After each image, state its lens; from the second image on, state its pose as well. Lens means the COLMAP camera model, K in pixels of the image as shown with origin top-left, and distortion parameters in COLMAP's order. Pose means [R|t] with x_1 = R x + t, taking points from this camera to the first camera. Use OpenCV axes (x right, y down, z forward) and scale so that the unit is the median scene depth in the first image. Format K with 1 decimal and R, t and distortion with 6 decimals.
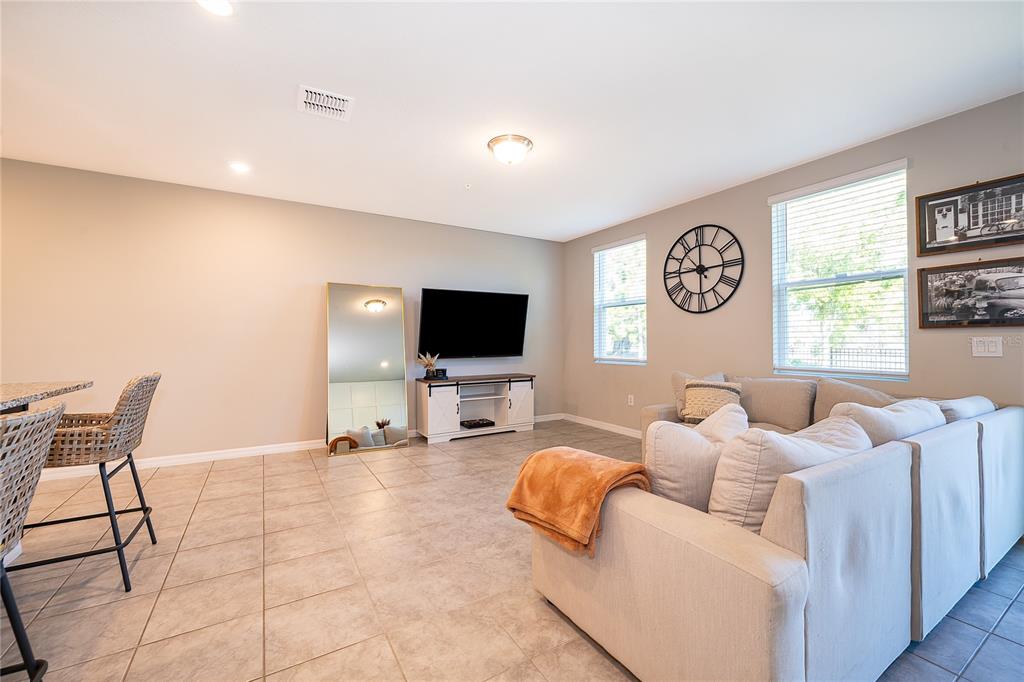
lens RADIAL K [[413.2, 0, 514.6], [0, 413.2, 335.6], [0, 0, 1]] dist [0.001213, 0.000077]
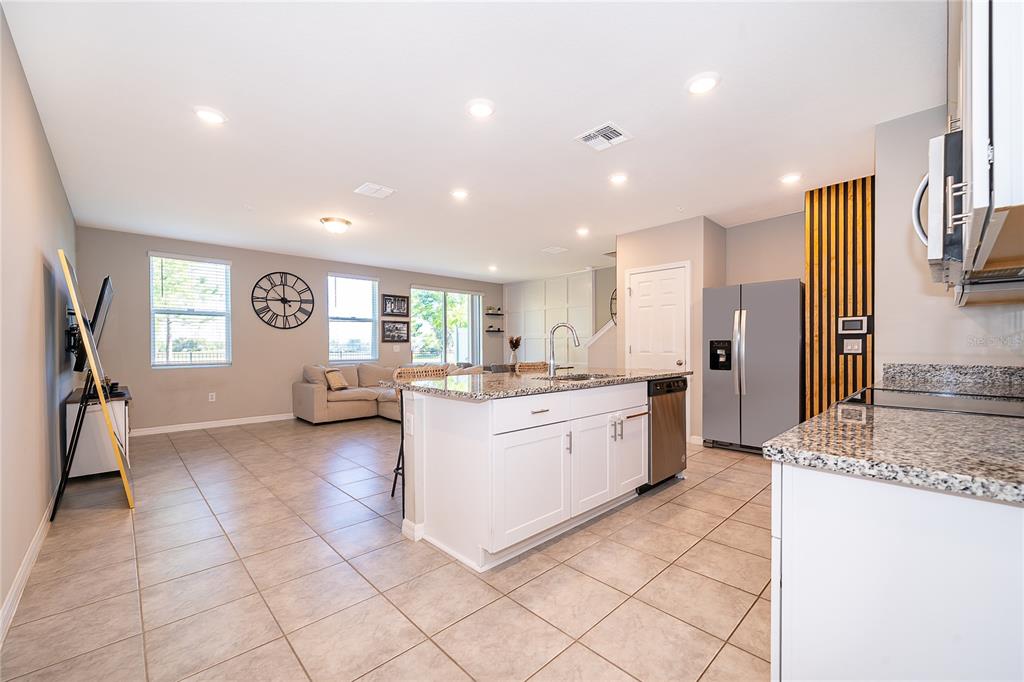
lens RADIAL K [[413.2, 0, 513.3], [0, 413.2, 346.4], [0, 0, 1]] dist [0.001213, 0.000077]
pose [[-0.214474, -0.001454, 0.976729, -1.650169], [-0.014728, 0.999890, -0.001746, 0.001772], [-0.976619, -0.014759, -0.214472, 0.650358]]
